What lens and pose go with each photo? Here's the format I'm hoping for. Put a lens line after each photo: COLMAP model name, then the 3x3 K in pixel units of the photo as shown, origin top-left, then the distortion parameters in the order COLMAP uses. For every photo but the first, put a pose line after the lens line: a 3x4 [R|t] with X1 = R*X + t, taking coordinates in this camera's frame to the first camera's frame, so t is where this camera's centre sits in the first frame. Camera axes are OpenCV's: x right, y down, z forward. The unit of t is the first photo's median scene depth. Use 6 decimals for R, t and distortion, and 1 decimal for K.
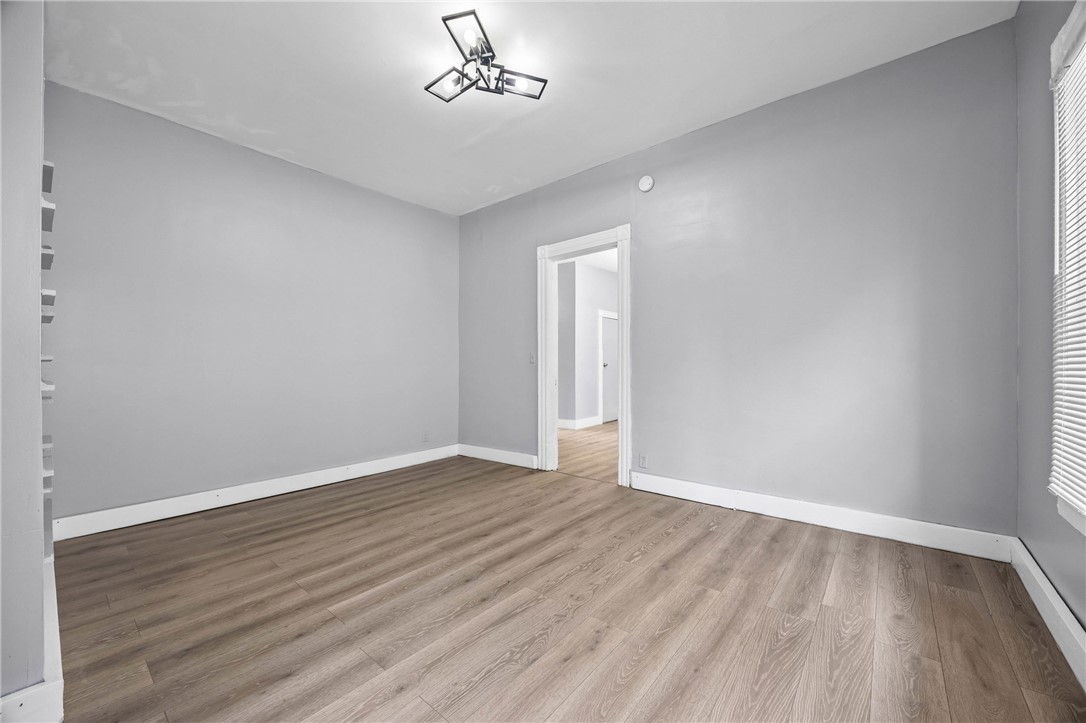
lens RADIAL K [[416.6, 0, 546.5], [0, 416.6, 364.7], [0, 0, 1]] dist [-0.003149, -0.000079]
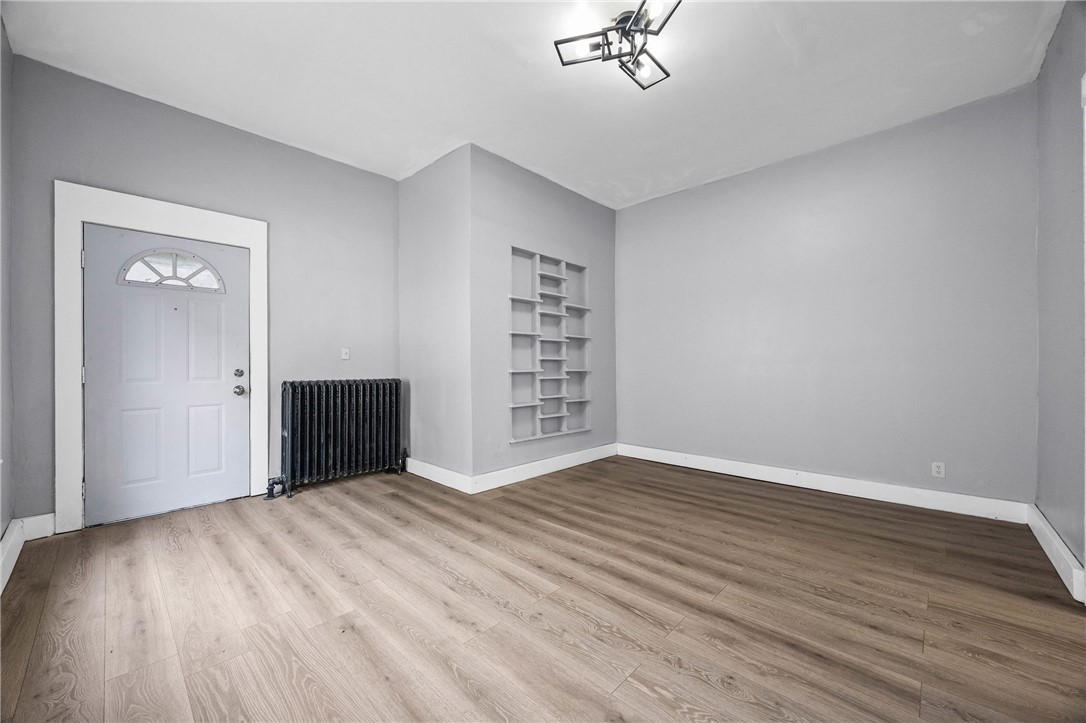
lens RADIAL K [[416.6, 0, 546.5], [0, 416.6, 364.7], [0, 0, 1]] dist [-0.003149, -0.000079]
pose [[-0.065494, 0.009218, -0.997810, 0.754007], [0.007017, 0.999937, 0.008777, -0.002151], [0.997828, -0.006427, -0.065555, 0.836336]]
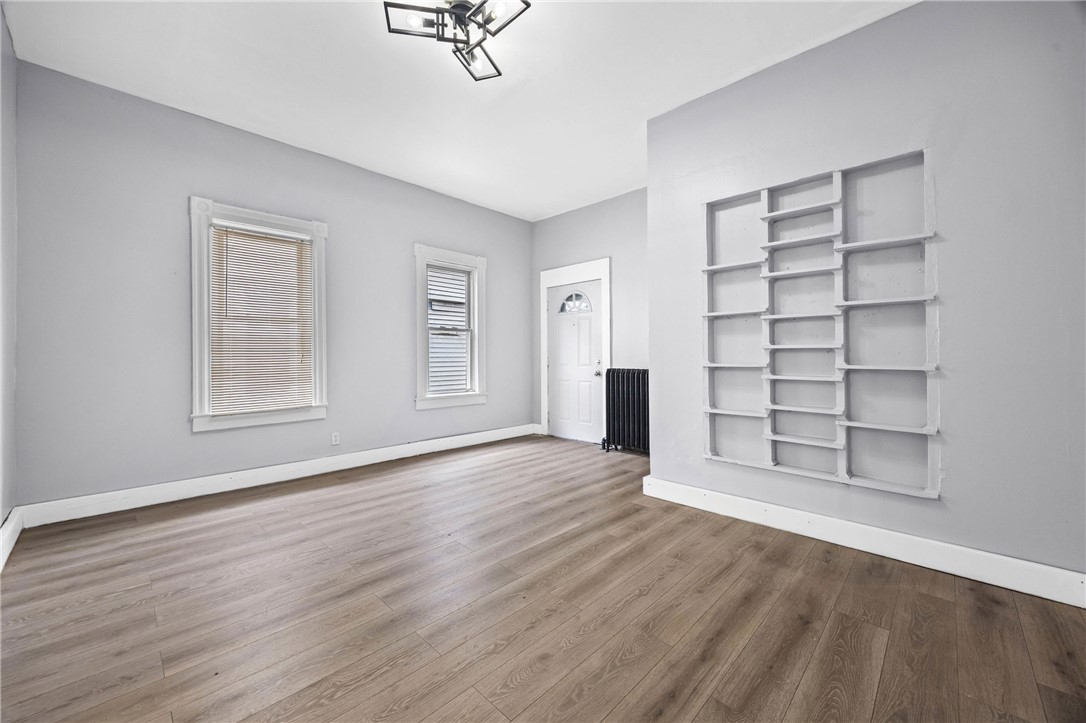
lens RADIAL K [[423.7, 0, 541.6], [0, 423.7, 351.2], [0, 0, 1]] dist [-0.002977, -0.000165]
pose [[-0.996543, 0.010284, 0.082436, -0.381968], [0.008575, 0.999742, -0.021047, 0.017301], [-0.082631, -0.020267, -0.996374, 1.825740]]
